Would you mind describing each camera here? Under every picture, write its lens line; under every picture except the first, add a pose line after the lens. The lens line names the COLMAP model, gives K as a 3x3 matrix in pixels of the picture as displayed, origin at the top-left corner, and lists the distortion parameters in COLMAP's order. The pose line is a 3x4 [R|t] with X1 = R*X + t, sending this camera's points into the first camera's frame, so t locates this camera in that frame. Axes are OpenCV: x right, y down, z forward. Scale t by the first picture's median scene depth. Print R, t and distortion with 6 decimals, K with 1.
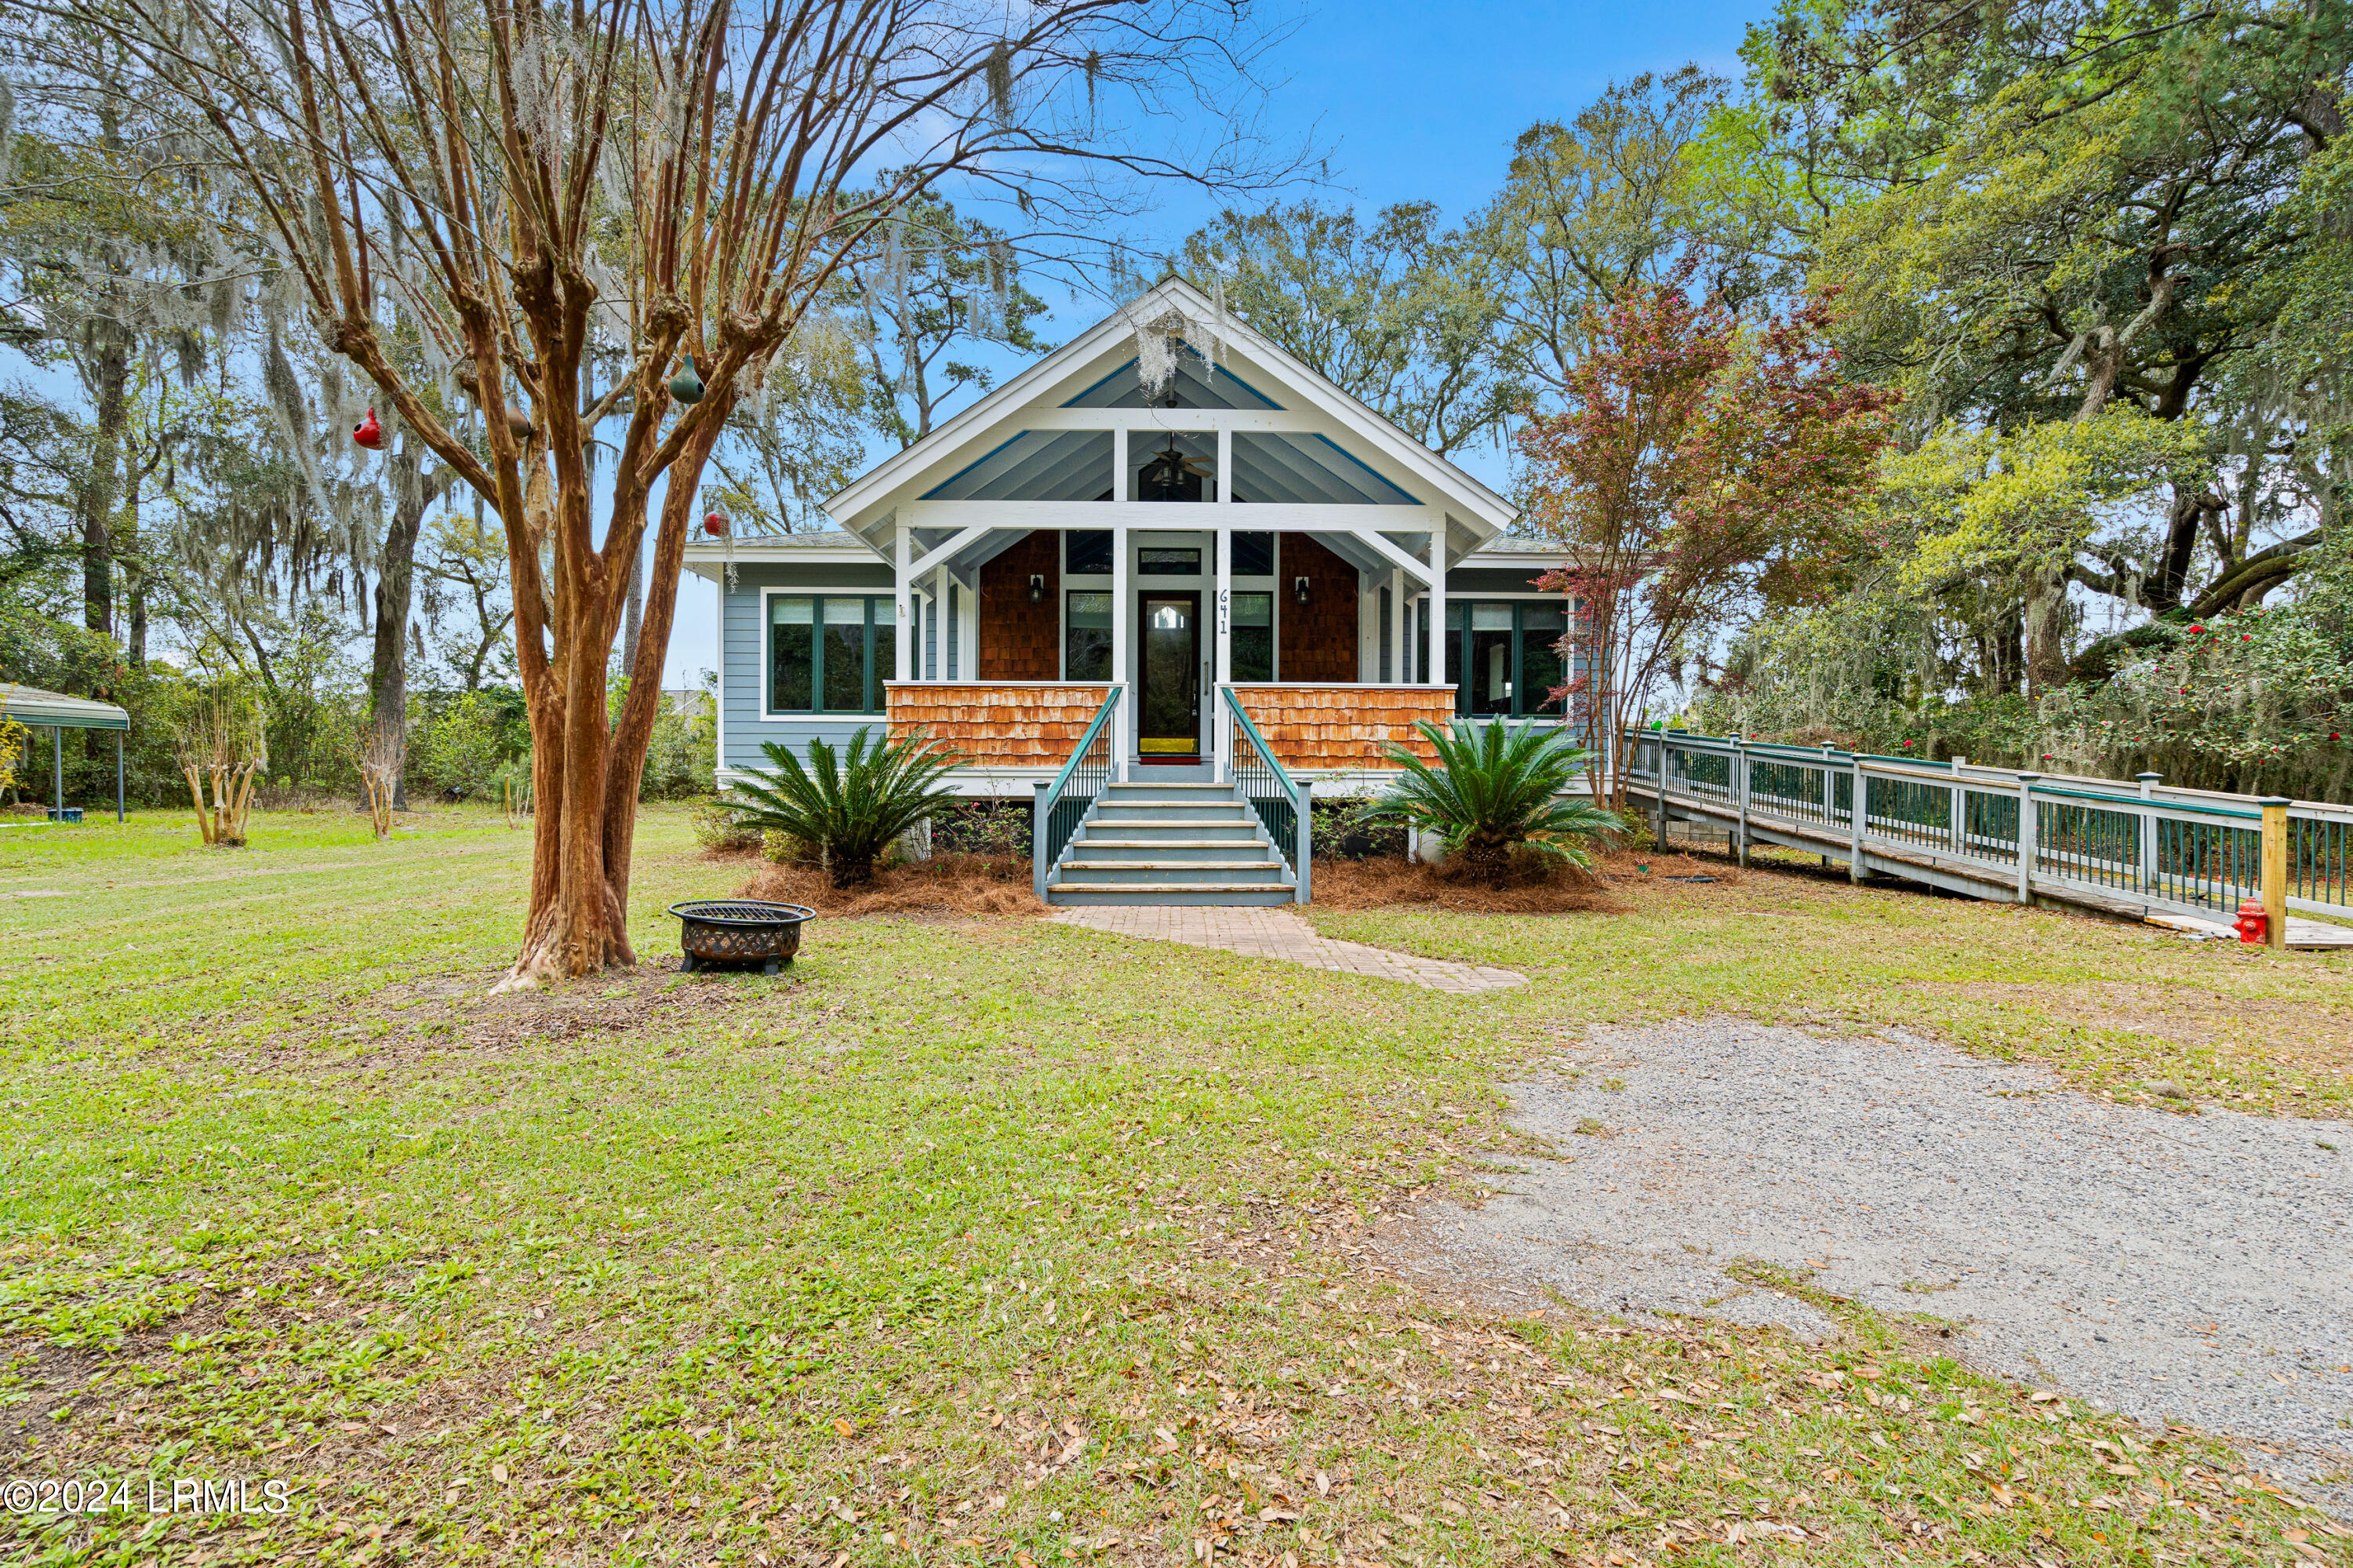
lens RADIAL K [[1076.1, 0, 1175.3], [0, 1076.1, 789.1], [0, 0, 1]] dist [-0.004235, -0.001473]
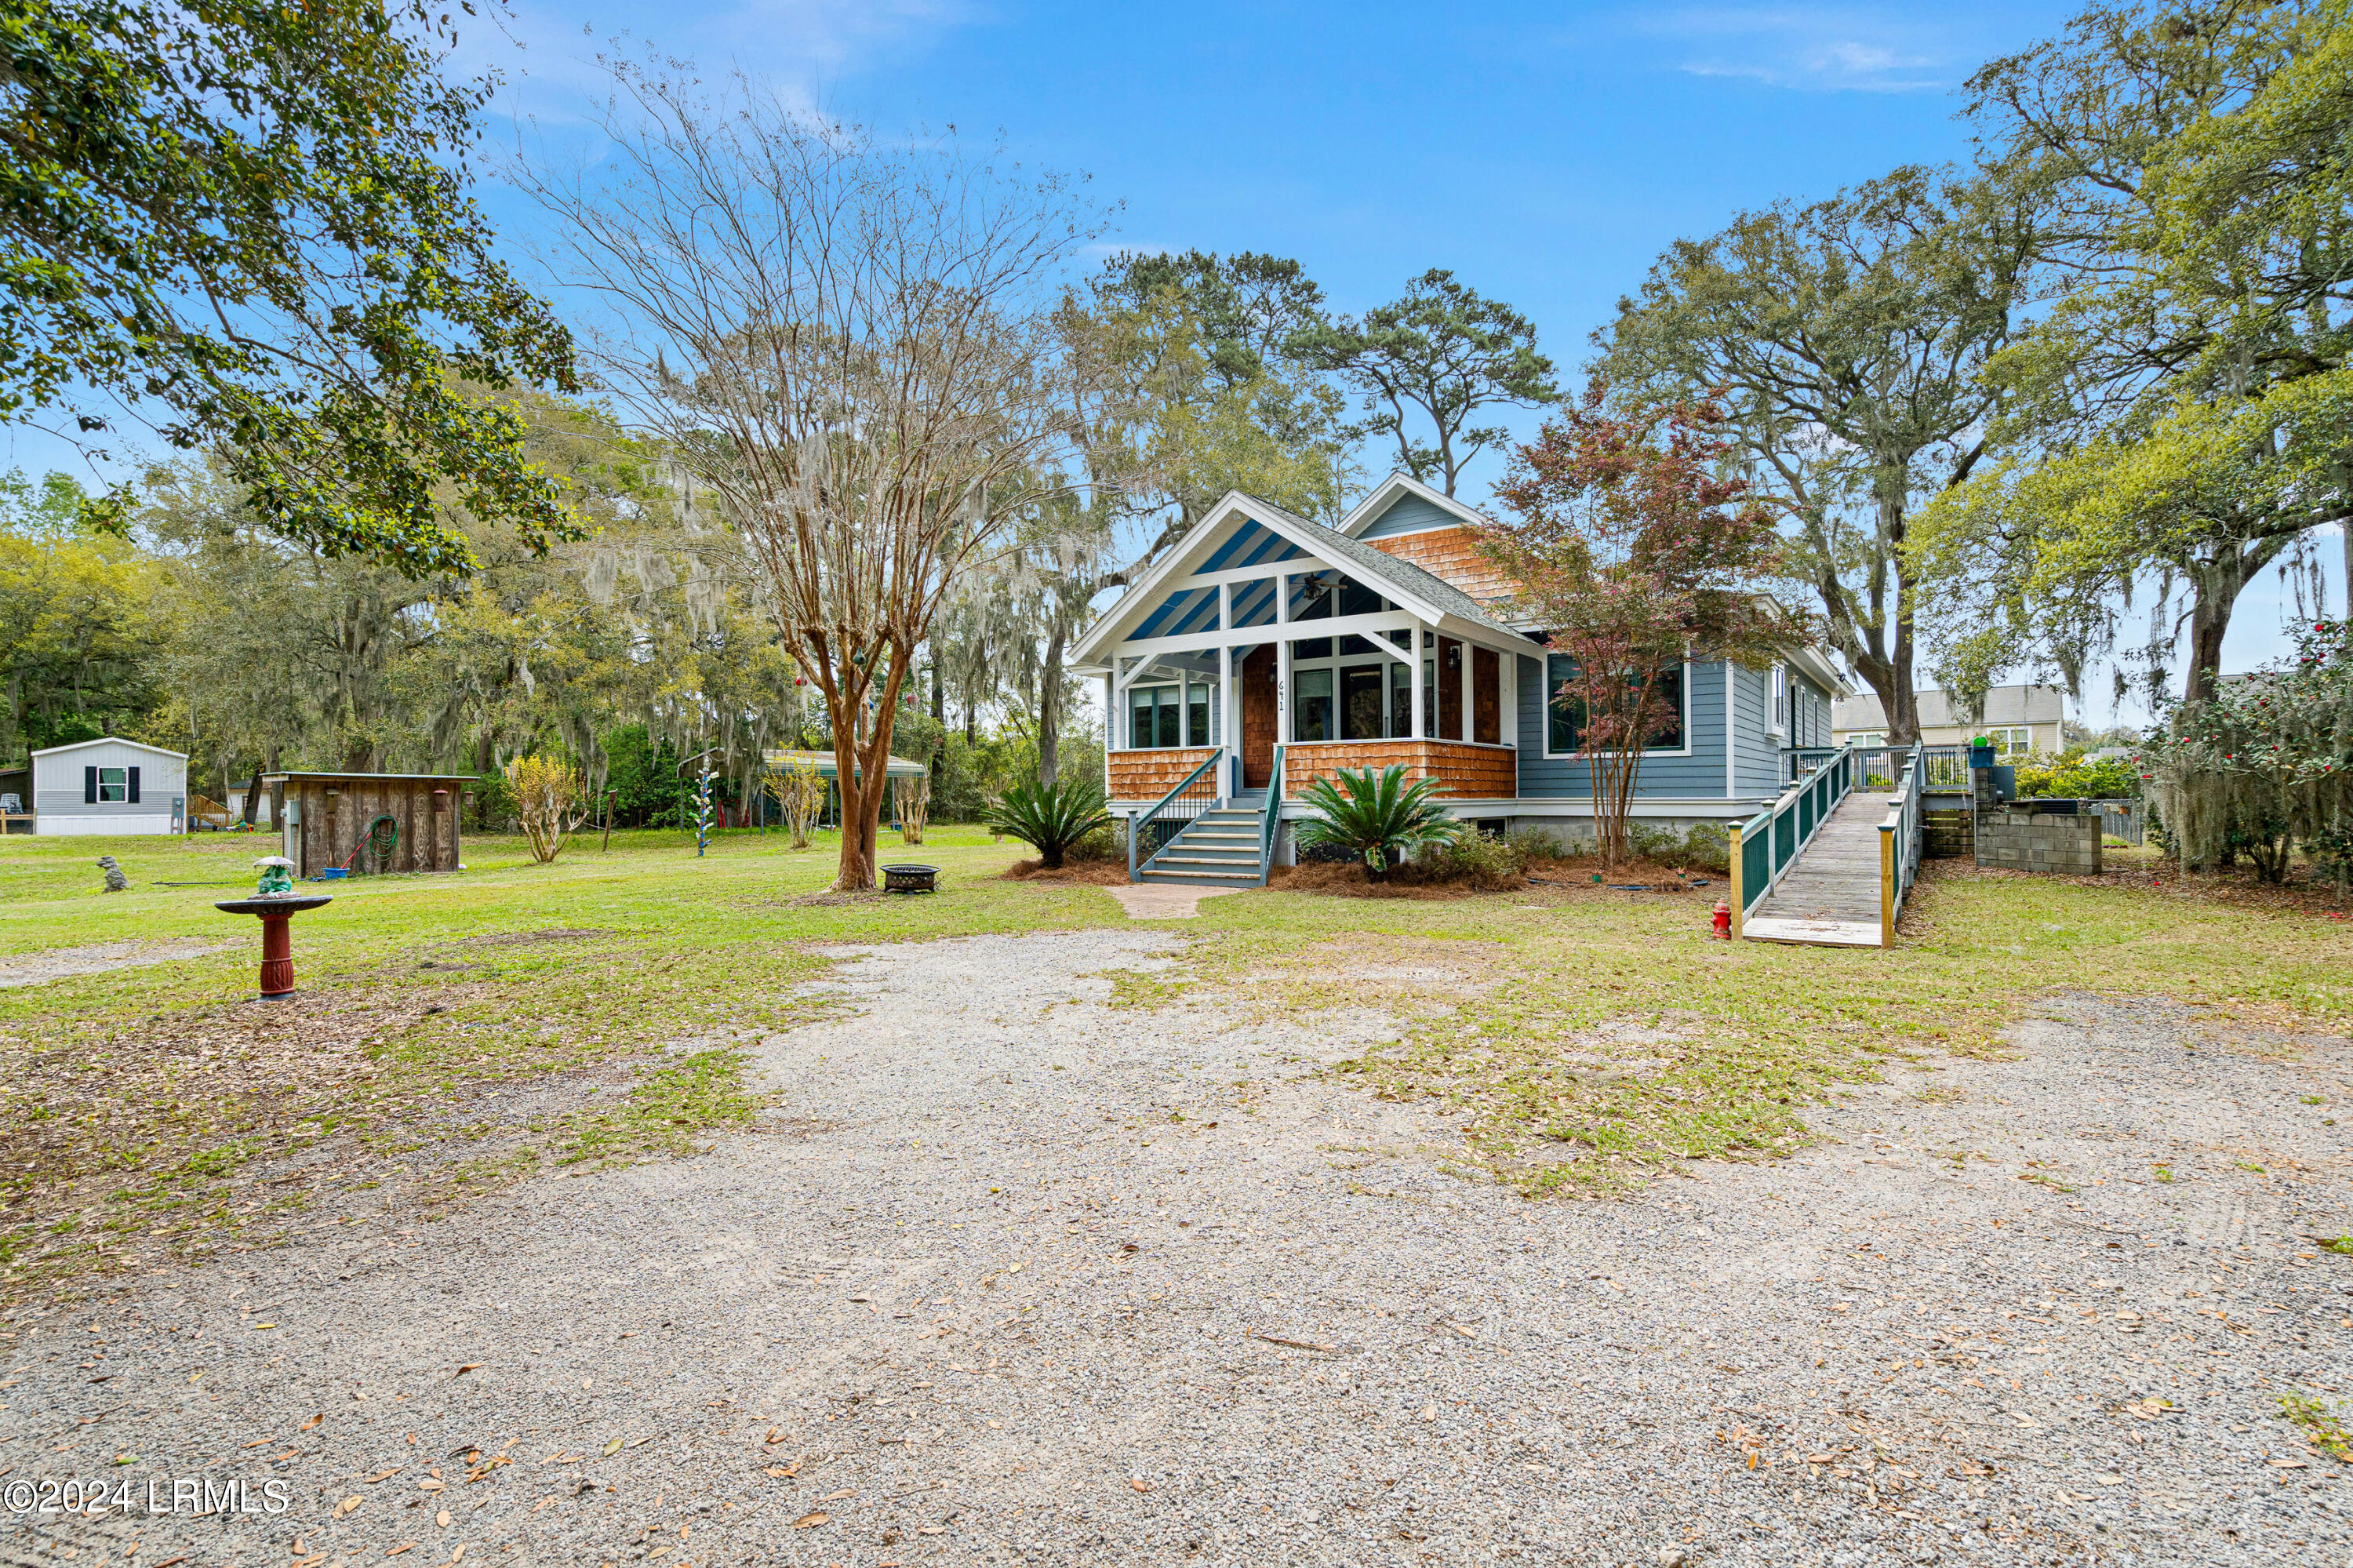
lens RADIAL K [[1076.1, 0, 1178.1], [0, 1076.1, 789.5], [0, 0, 1]] dist [-0.004235, -0.001473]
pose [[0.798024, -0.014061, -0.602462, 0.831791], [0.003340, 0.999816, -0.018911, -0.005582], [0.602617, 0.013079, 0.797923, -0.283758]]
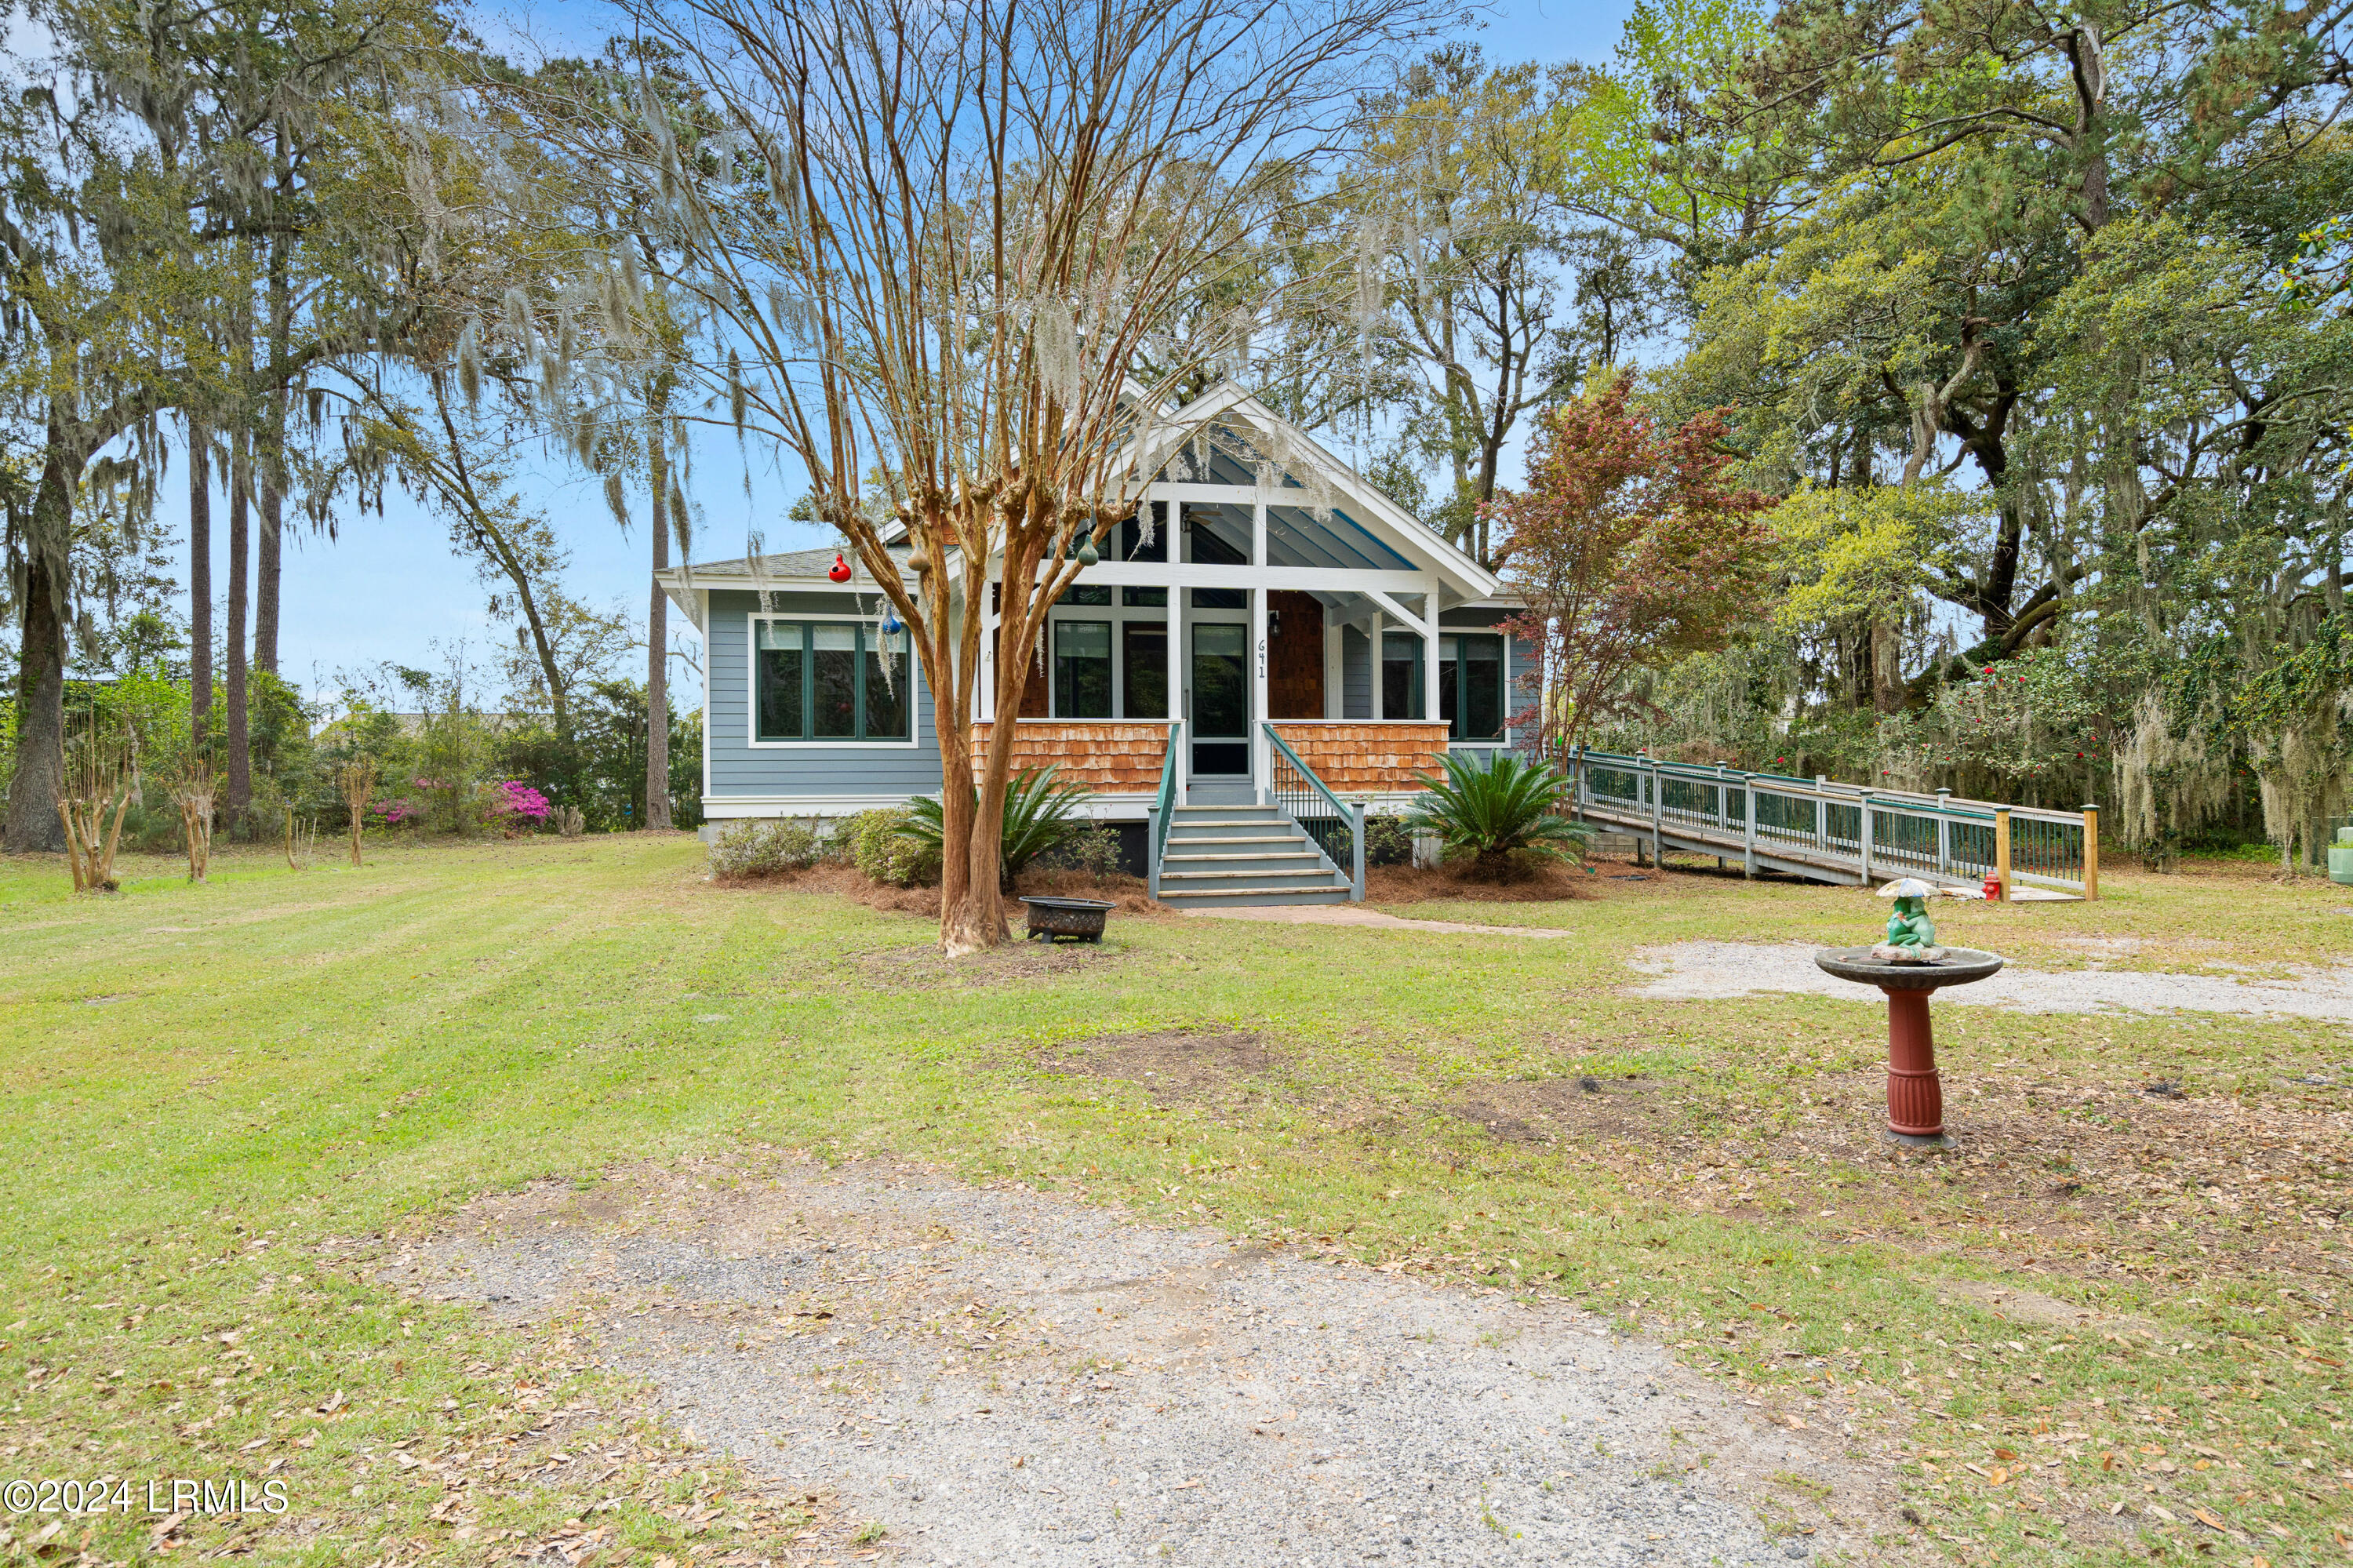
lens RADIAL K [[1461.3, 0, 1177.2], [0, 1461.3, 777.2], [0, 0, 1]] dist [0.001258, 0.000426]
pose [[0.976726, -0.010353, 0.214239, -0.385556], [0.014590, 0.999728, -0.018206, -0.008306], [-0.213992, 0.020908, 0.976612, -0.527985]]
